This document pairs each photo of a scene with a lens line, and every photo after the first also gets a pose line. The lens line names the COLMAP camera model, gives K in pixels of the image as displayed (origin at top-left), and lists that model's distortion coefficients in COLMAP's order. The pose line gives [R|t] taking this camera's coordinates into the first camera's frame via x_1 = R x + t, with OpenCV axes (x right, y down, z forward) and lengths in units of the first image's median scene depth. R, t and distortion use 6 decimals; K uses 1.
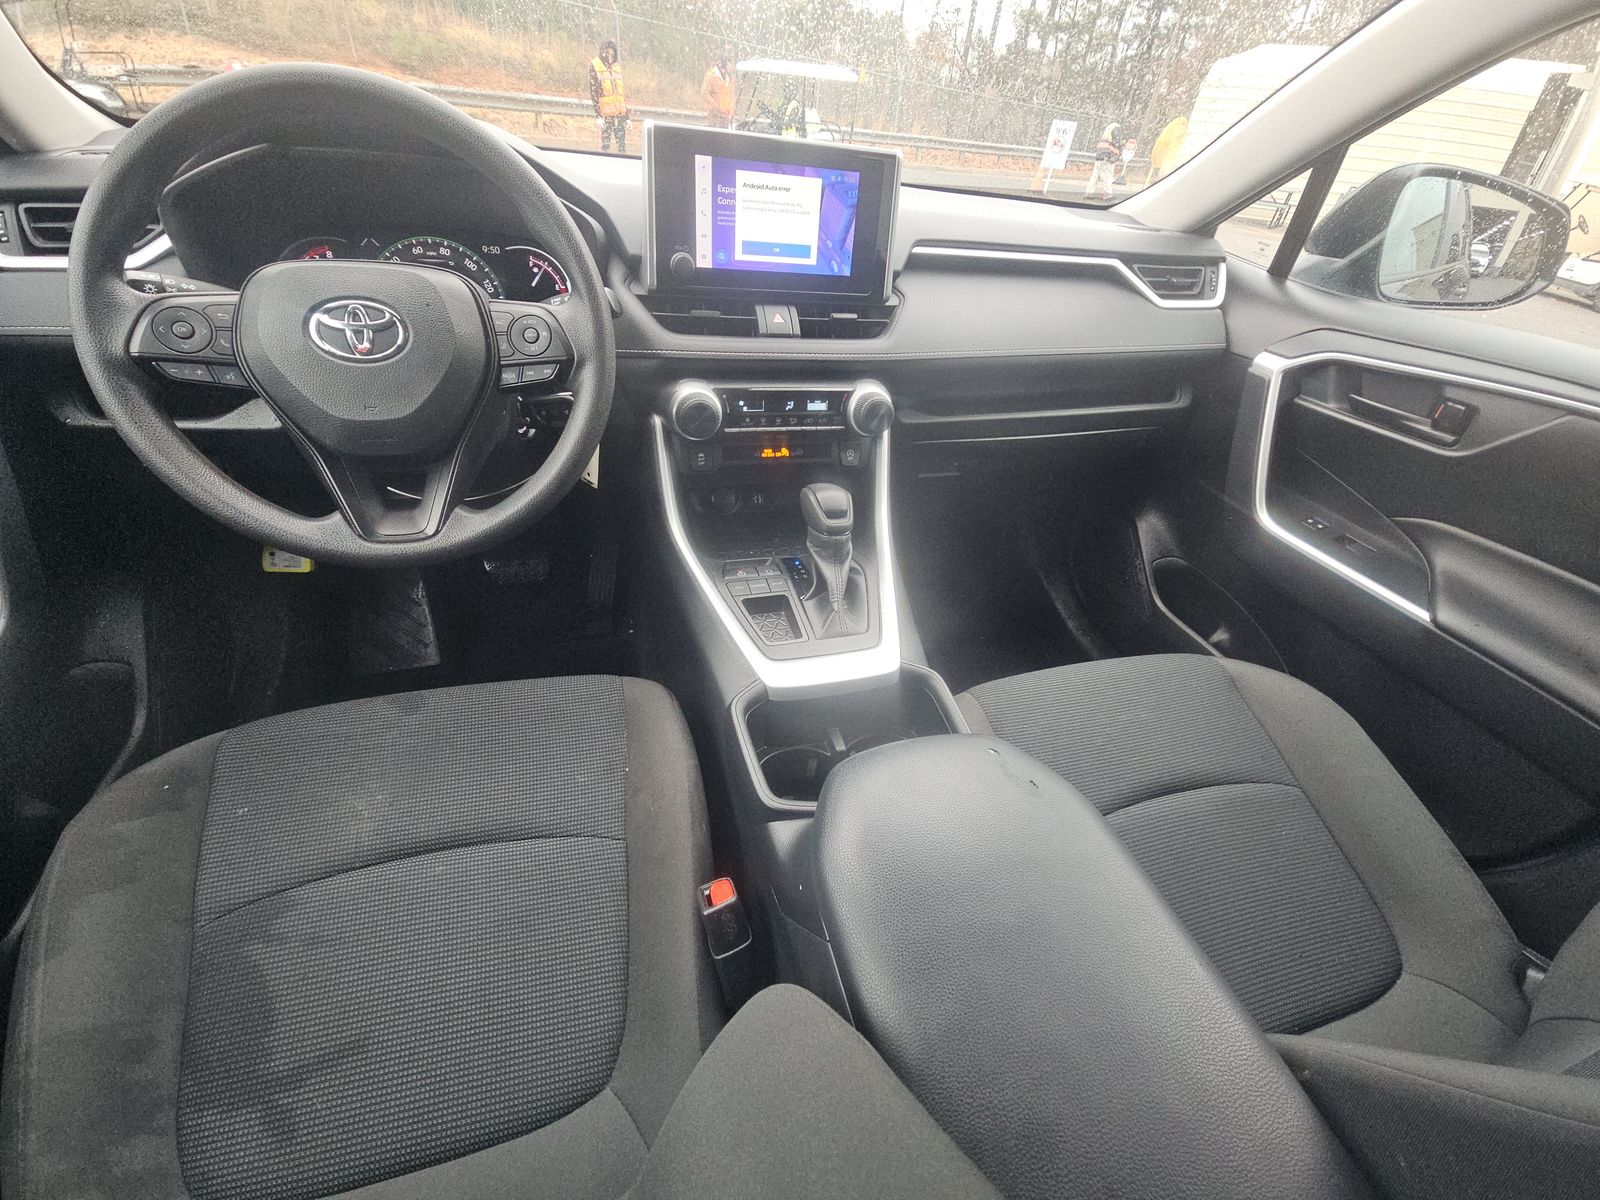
lens RADIAL K [[646.1, 0, 792.4], [0, 646.1, 607.3], [0, 0, 1]] dist [0.001010, -0.001120]
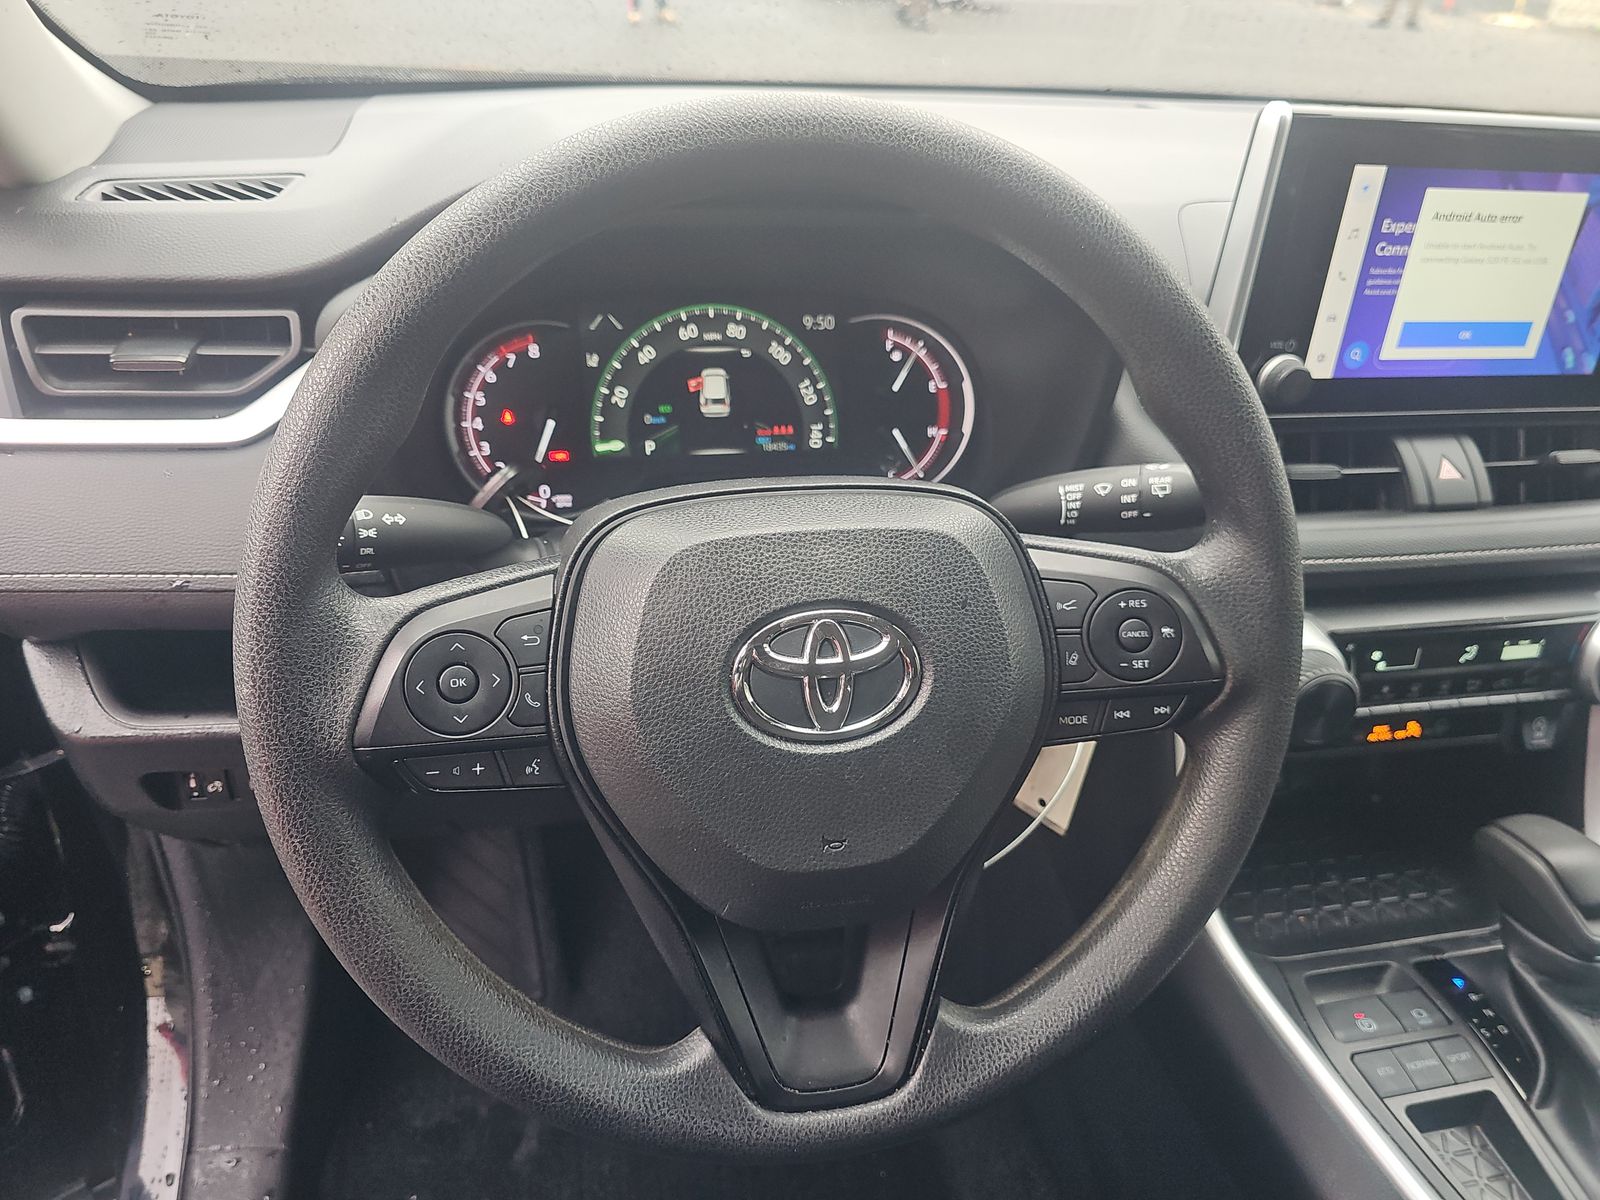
lens RADIAL K [[1086.4, 0, 785.2], [0, 1086.4, 604.3], [0, 0, 1]] dist [0.027015, -0.022962]
pose [[0.996162, 0.017680, -0.085723, -0.430535], [-0.023816, 0.997185, -0.071097, -0.285665], [0.084225, 0.072865, 0.993779, 0.186917]]
